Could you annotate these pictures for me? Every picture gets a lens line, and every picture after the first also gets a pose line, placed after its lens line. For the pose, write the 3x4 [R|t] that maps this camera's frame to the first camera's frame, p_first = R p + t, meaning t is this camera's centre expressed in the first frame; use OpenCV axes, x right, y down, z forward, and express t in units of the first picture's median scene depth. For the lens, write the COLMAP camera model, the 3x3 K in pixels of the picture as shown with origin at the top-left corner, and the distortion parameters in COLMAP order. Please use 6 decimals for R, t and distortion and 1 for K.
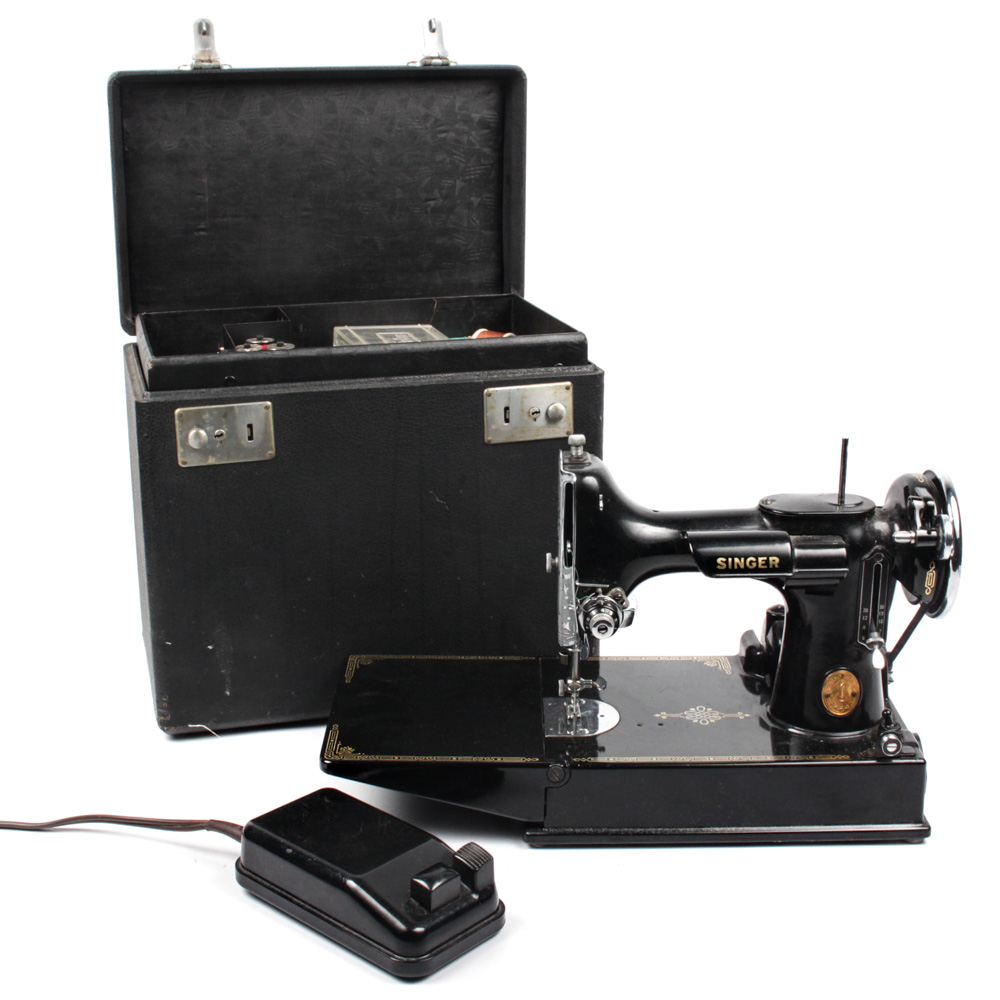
lens RADIAL K [[1552.0, 0, 500.0], [0, 1552.0, 500.0], [0, 0, 1]] dist [-0.090981, 0.049097]
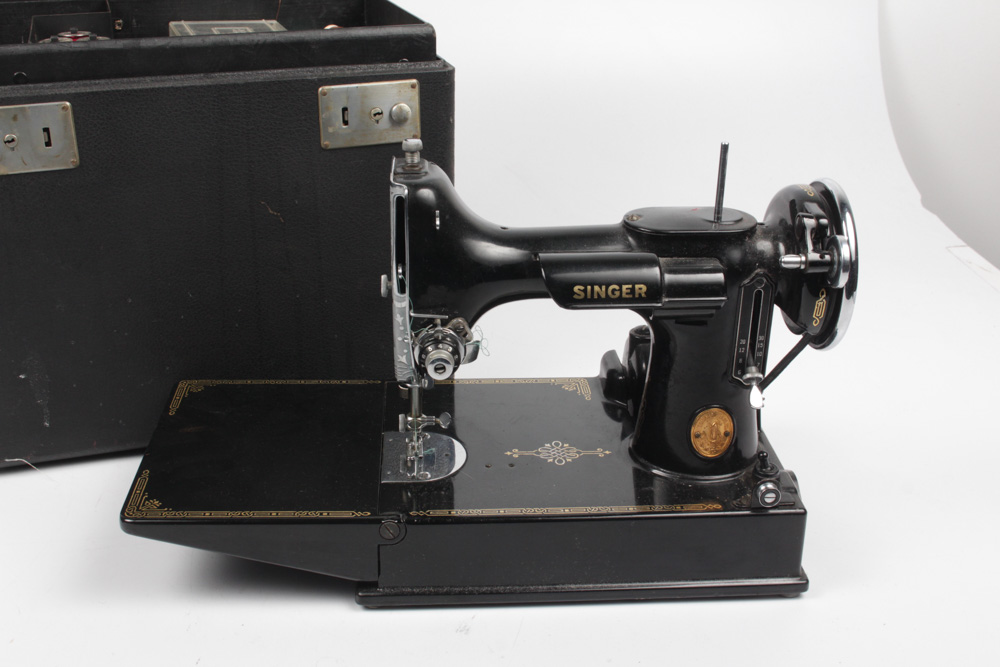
lens RADIAL K [[1168.2, 0, 500.0], [0, 1168.2, 333.5], [0, 0, 1]] dist [-0.089519, 0.036968]
pose [[0.997926, -0.008262, 0.063842, 0.056332], [0.000275, 0.992268, 0.124114, -0.015288], [-0.064374, -0.123839, 0.990212, 0.350908]]
